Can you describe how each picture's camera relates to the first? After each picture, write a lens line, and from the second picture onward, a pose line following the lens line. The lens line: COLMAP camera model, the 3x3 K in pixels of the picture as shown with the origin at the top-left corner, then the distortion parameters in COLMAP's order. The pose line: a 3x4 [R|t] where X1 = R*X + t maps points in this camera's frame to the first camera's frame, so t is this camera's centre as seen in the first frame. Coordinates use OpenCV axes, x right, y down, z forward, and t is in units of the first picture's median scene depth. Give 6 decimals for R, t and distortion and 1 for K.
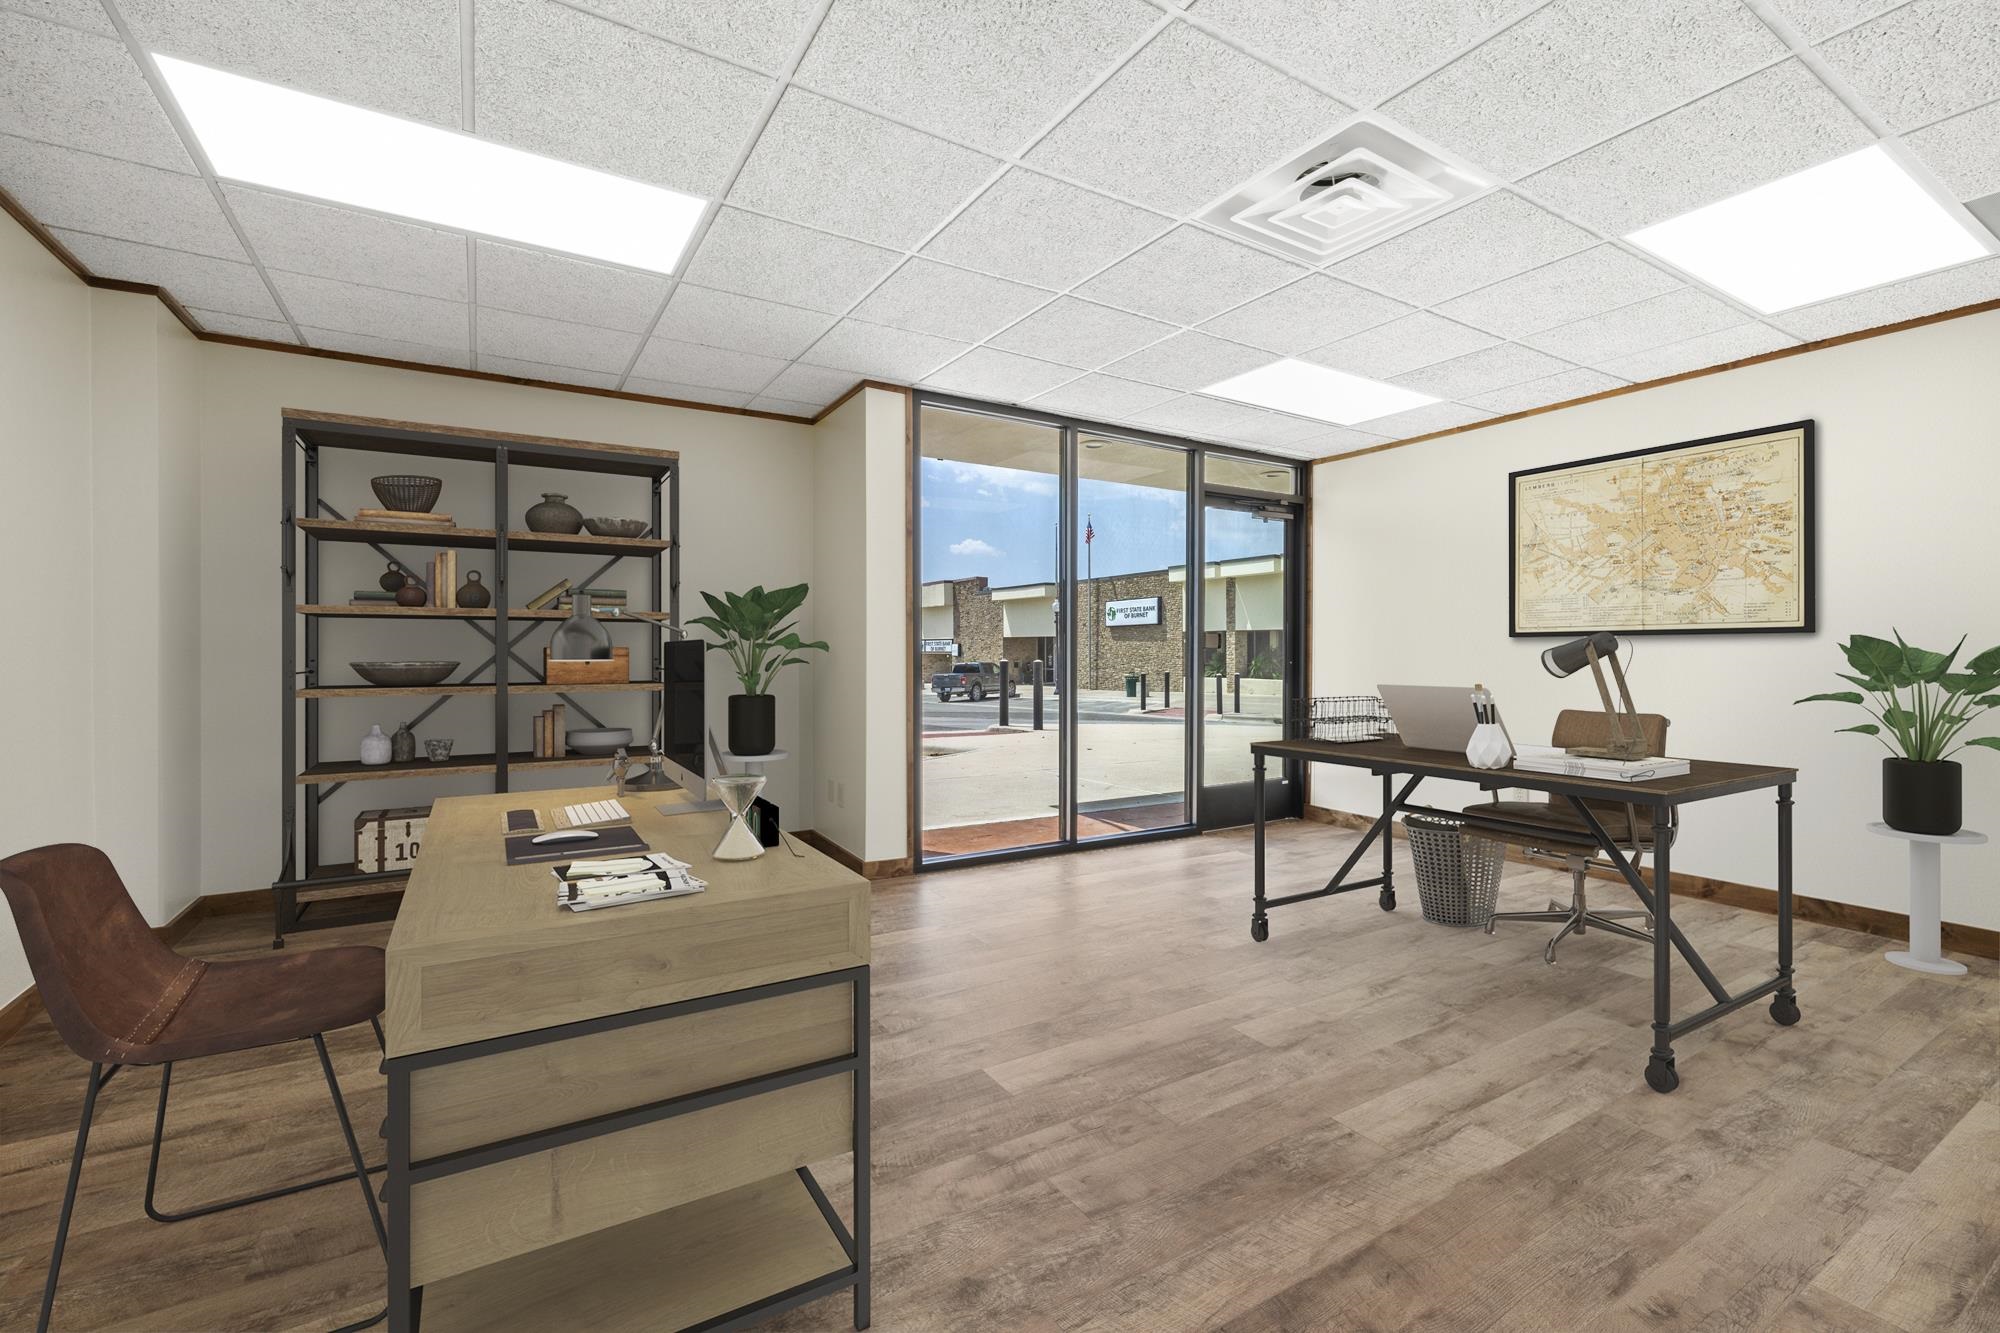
lens RADIAL K [[847.3, 0, 990.8], [0, 847.3, 649.6], [0, 0, 1]] dist [-0.001967, -0.000120]
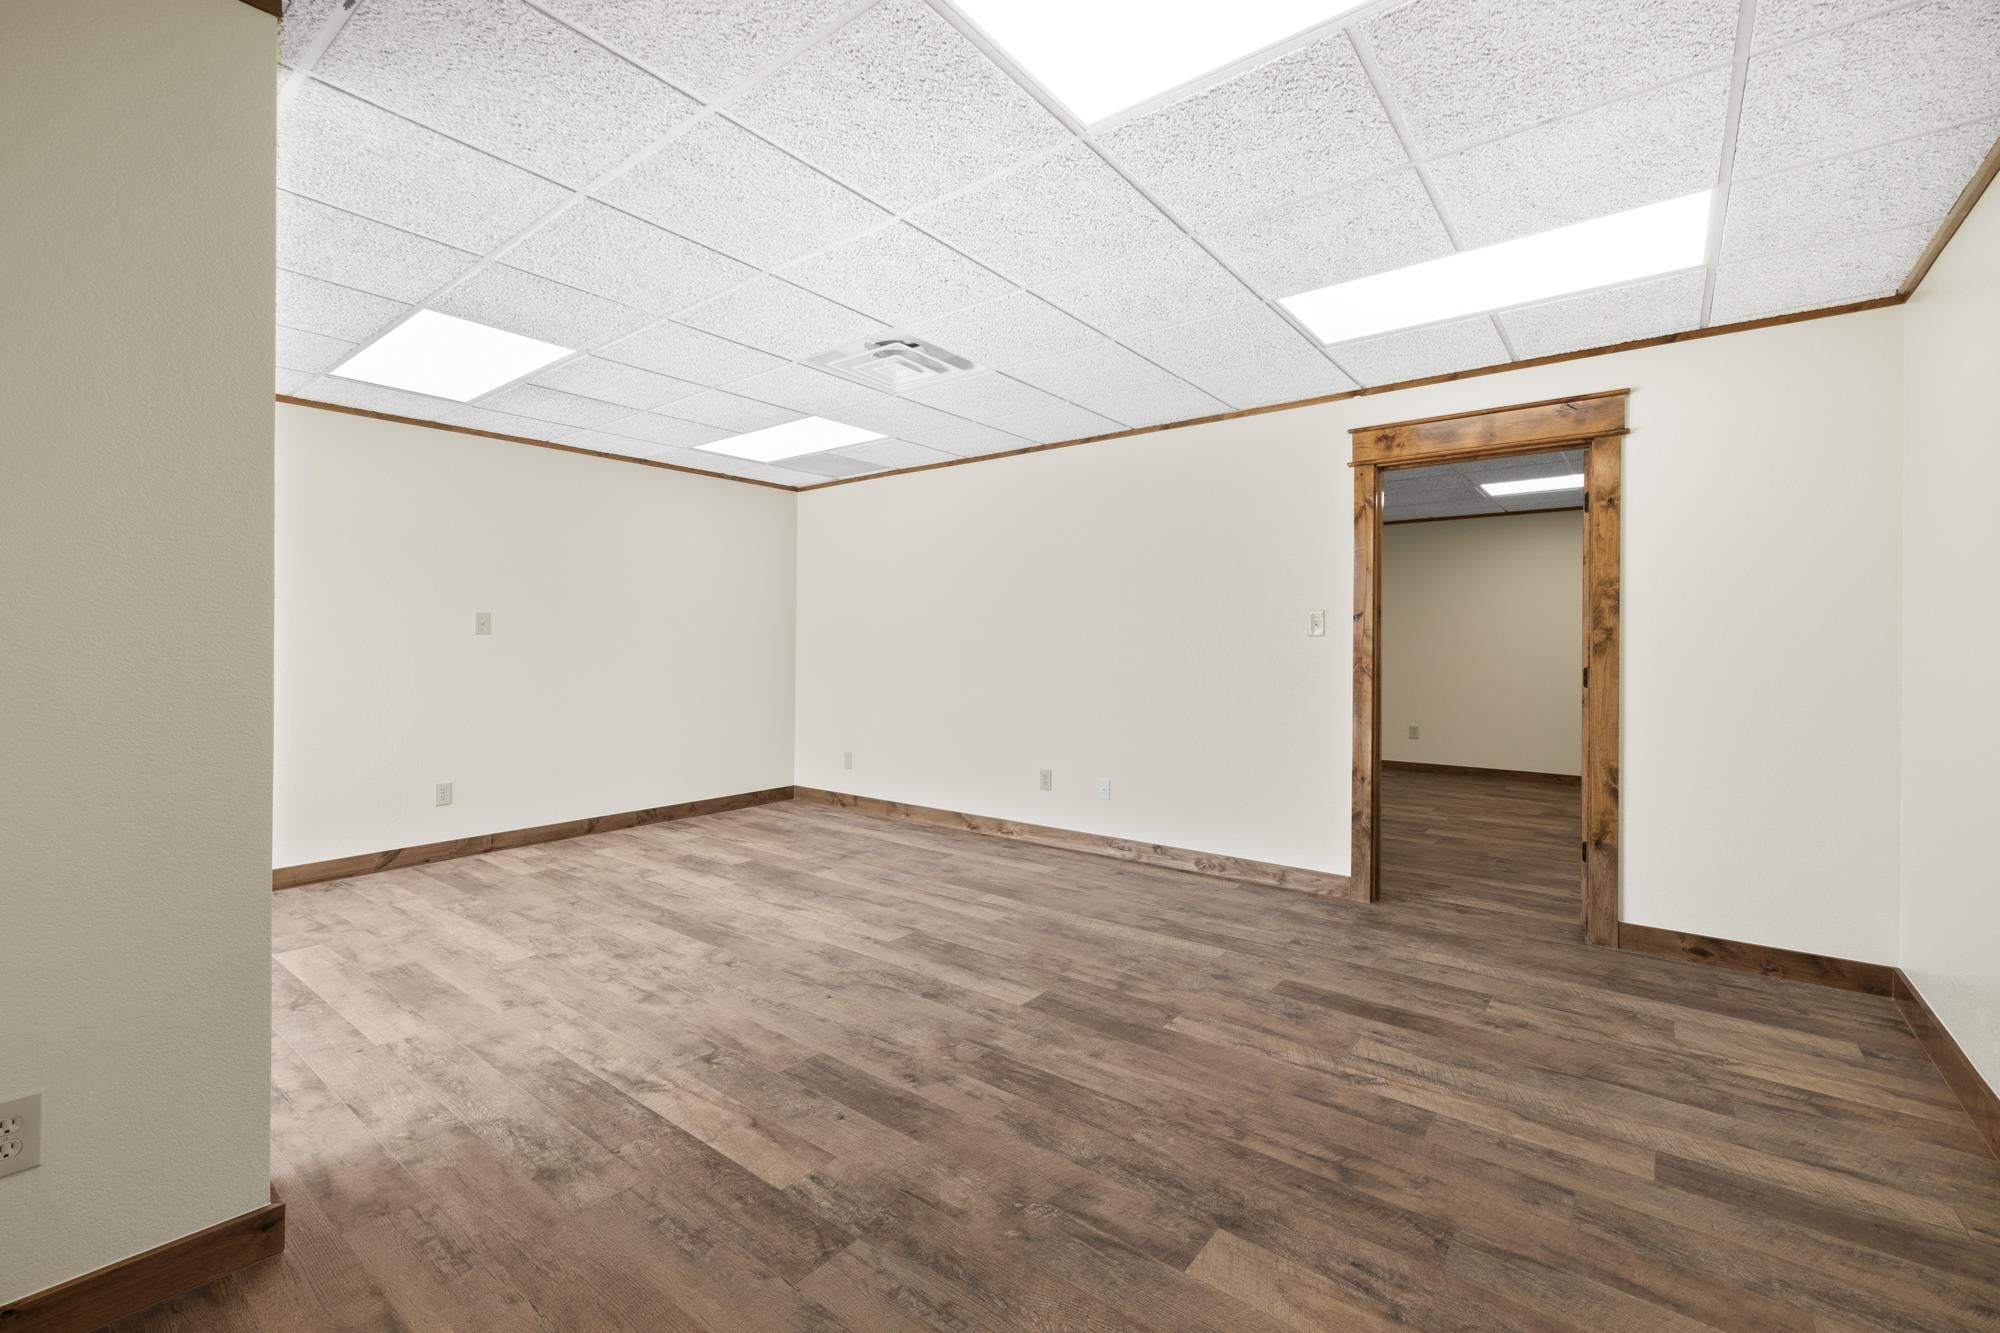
lens RADIAL K [[847.3, 0, 990.8], [0, 847.3, 649.6], [0, 0, 1]] dist [-0.001967, -0.000120]
pose [[-0.353081, -0.004891, 0.935580, -1.127762], [-0.005498, 0.999980, 0.003152, -0.023648], [-0.935577, -0.004031, -0.353100, 1.457517]]
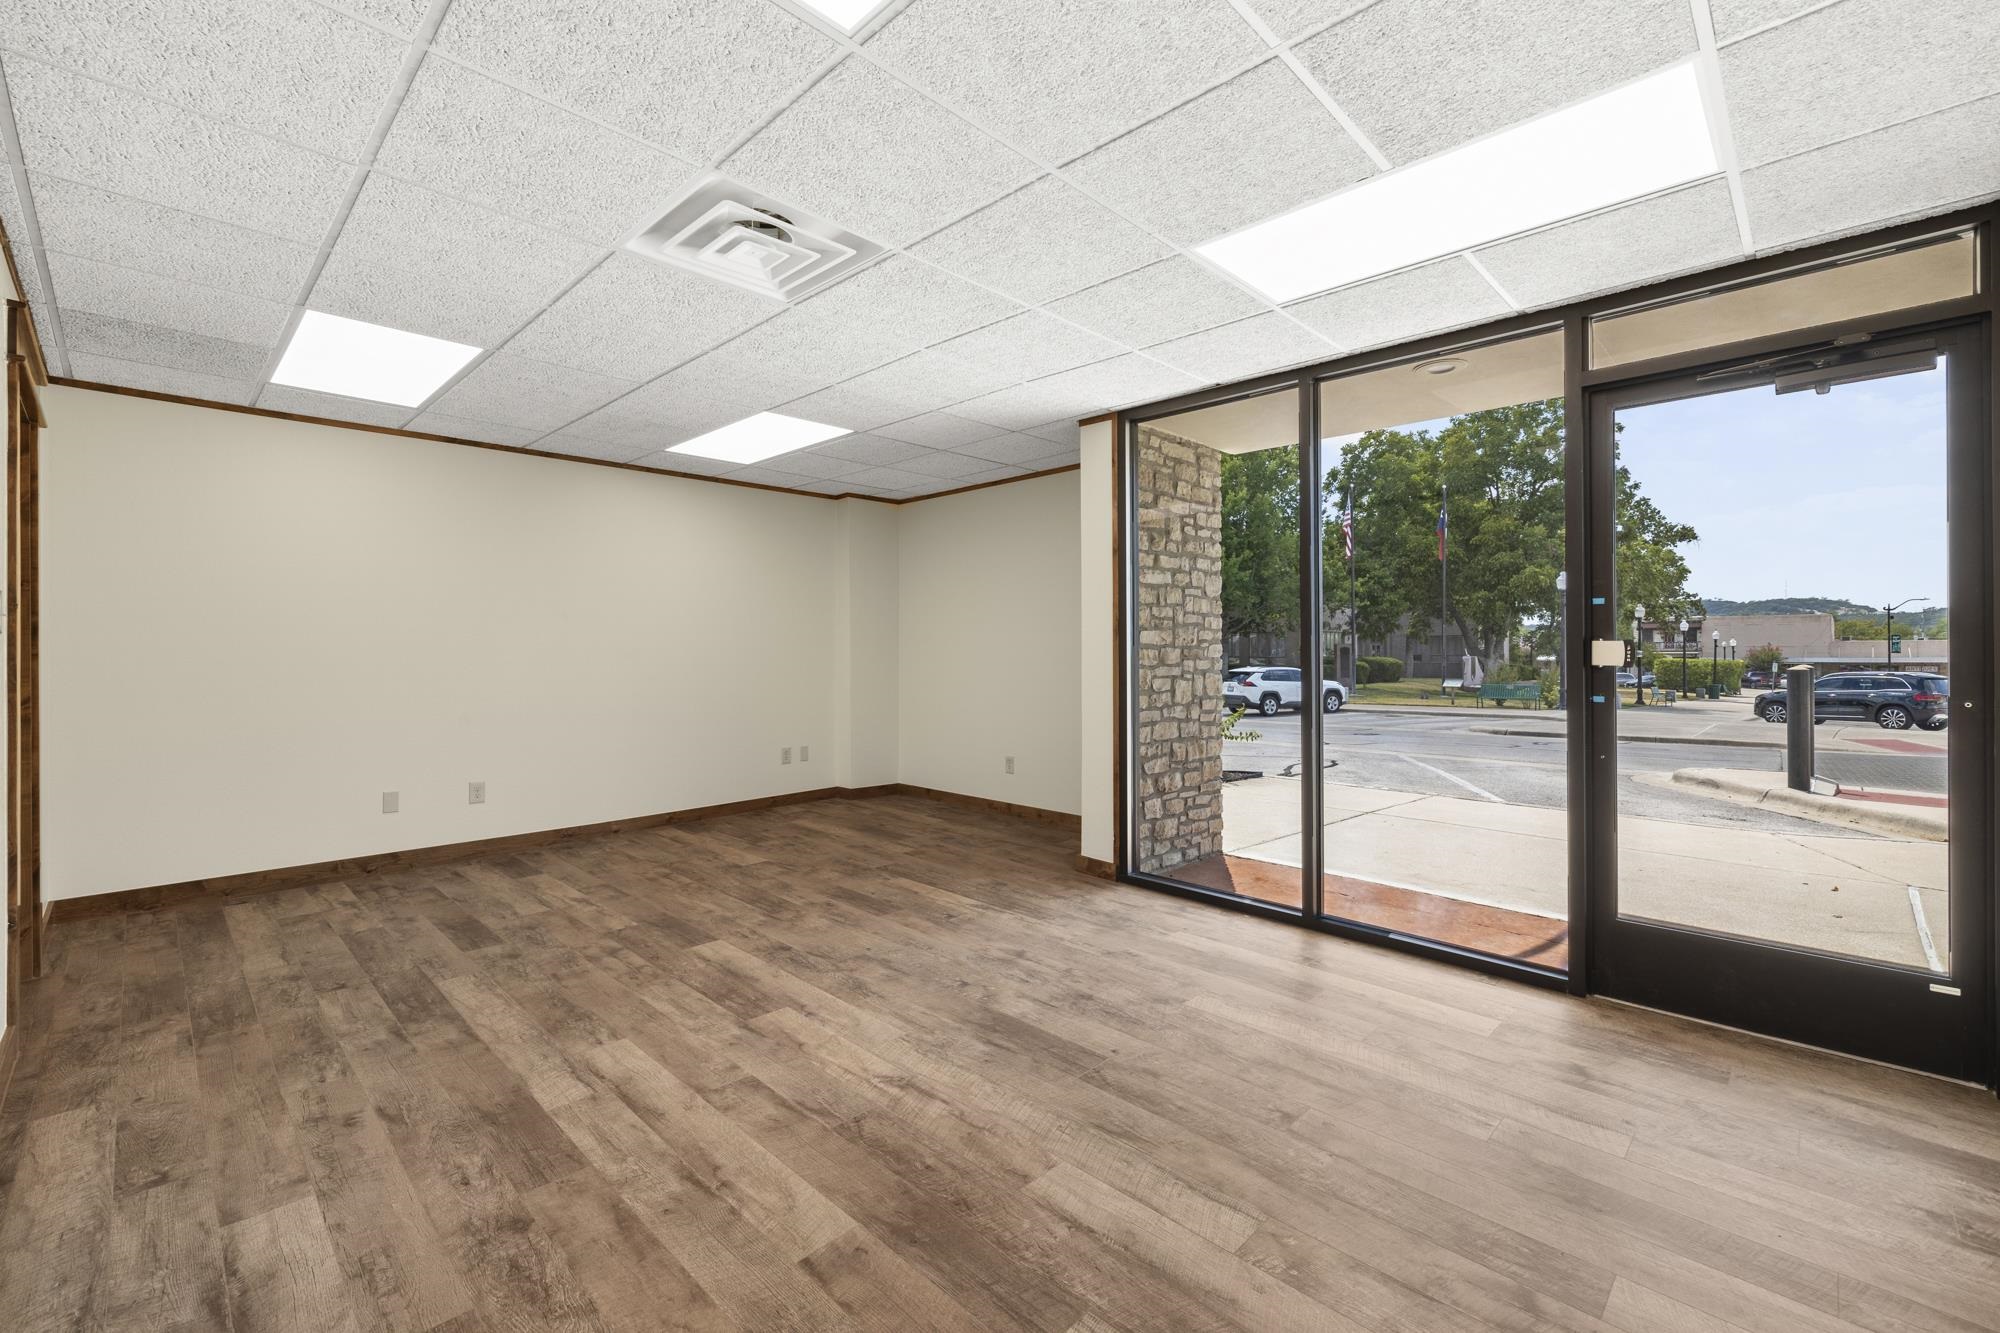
lens RADIAL K [[847.3, 0, 990.8], [0, 847.3, 649.6], [0, 0, 1]] dist [-0.001967, -0.000120]
pose [[0.245746, -0.000136, -0.969334, 1.581810], [-0.000304, 1.000000, -0.000218, -0.030525], [0.969334, 0.000348, 0.245746, 1.084640]]
